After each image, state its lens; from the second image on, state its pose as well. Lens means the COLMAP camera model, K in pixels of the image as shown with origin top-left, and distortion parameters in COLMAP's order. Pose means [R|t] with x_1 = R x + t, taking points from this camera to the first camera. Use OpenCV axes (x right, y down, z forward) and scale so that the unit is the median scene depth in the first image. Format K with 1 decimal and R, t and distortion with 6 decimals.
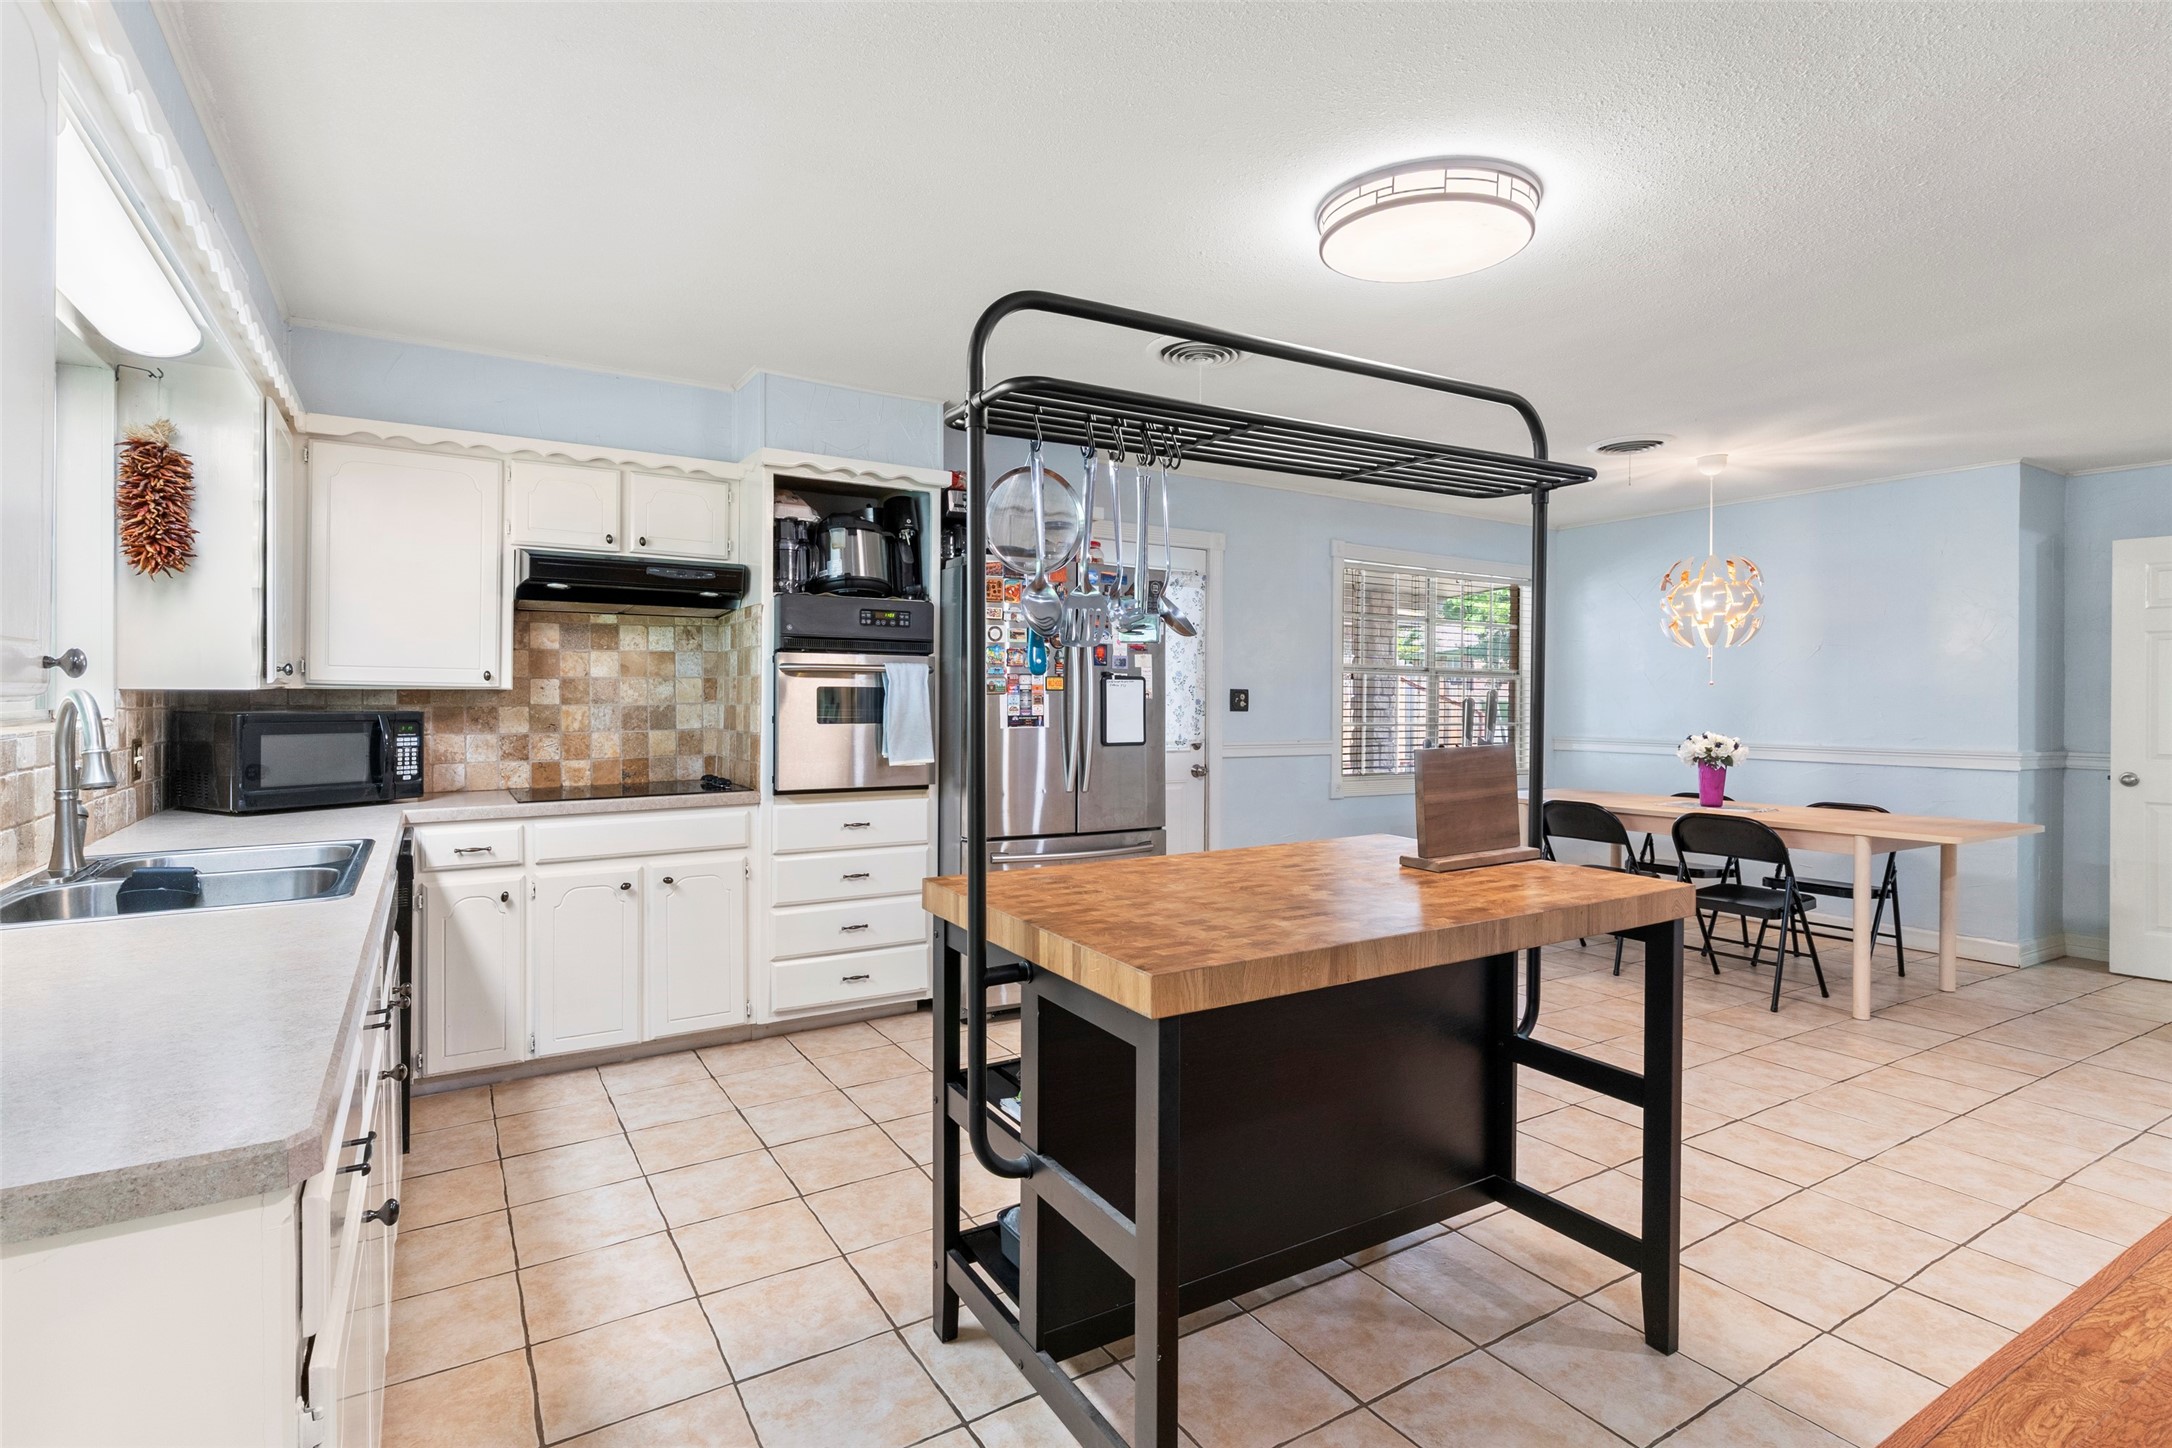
lens RADIAL K [[1047.2, 0, 1069.5], [0, 1047.2, 712.5], [0, 0, 1]] dist [0.001327, 0.001188]
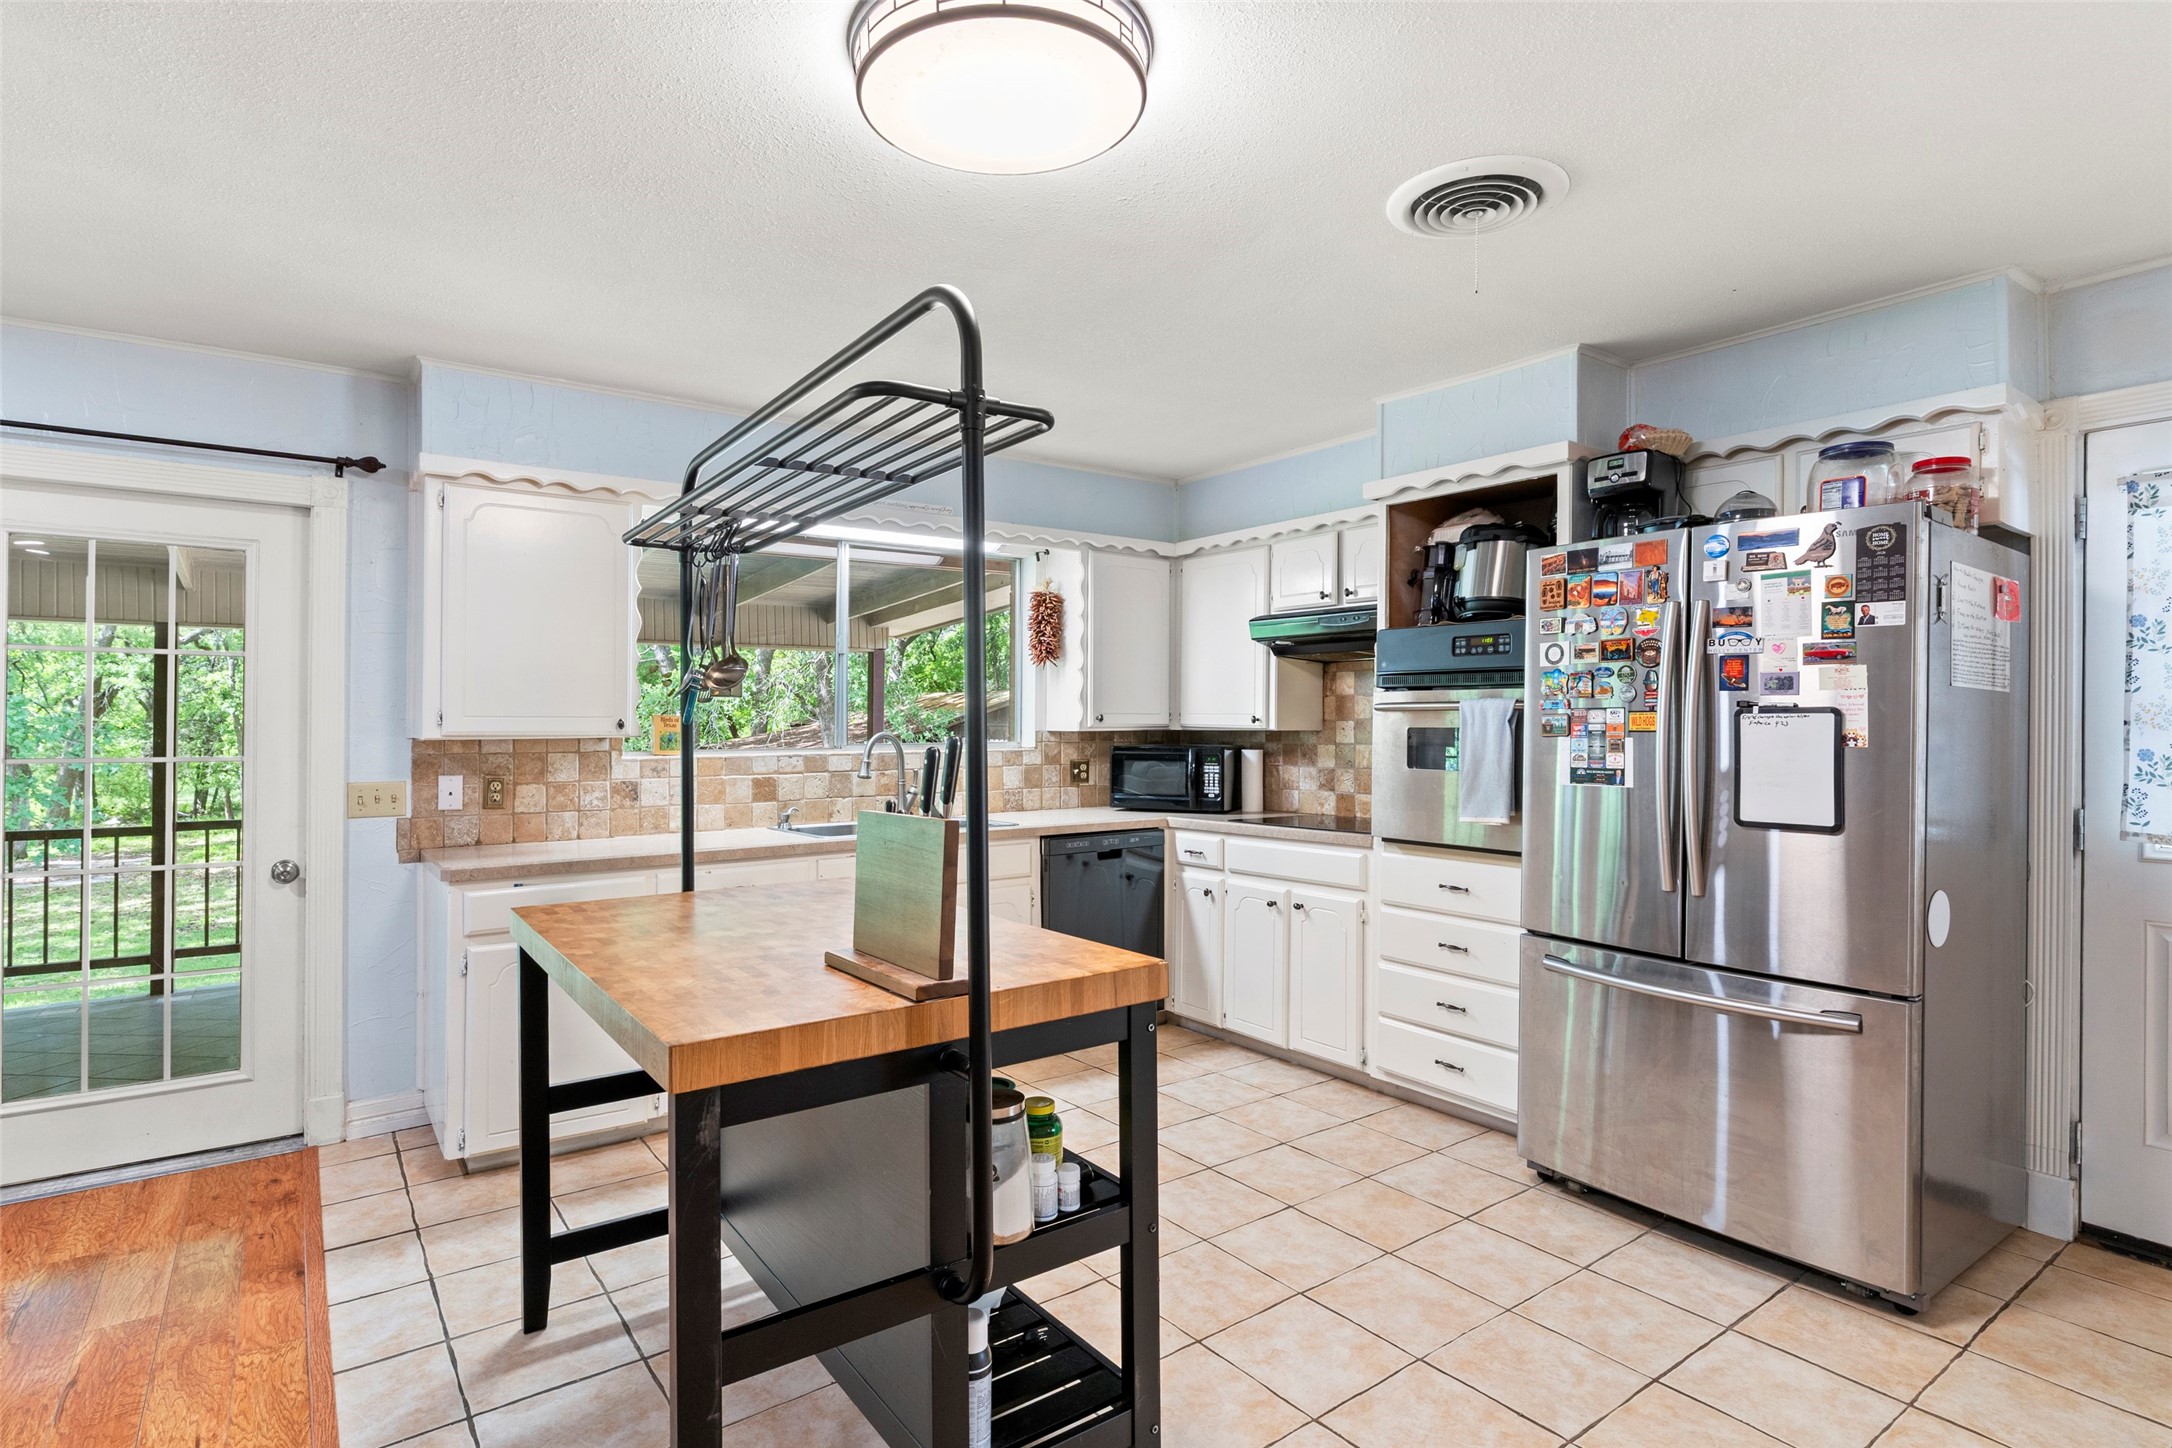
lens RADIAL K [[1096.6, 0, 1086.0], [0, 1096.6, 724.0], [0, 0, 1]] dist [-0.001280, -0.000091]
pose [[0.092627, -0.004443, -0.995691, 0.684220], [-0.018452, 0.999811, -0.006178, -0.016511], [0.995530, 0.018945, 0.092527, 0.631977]]
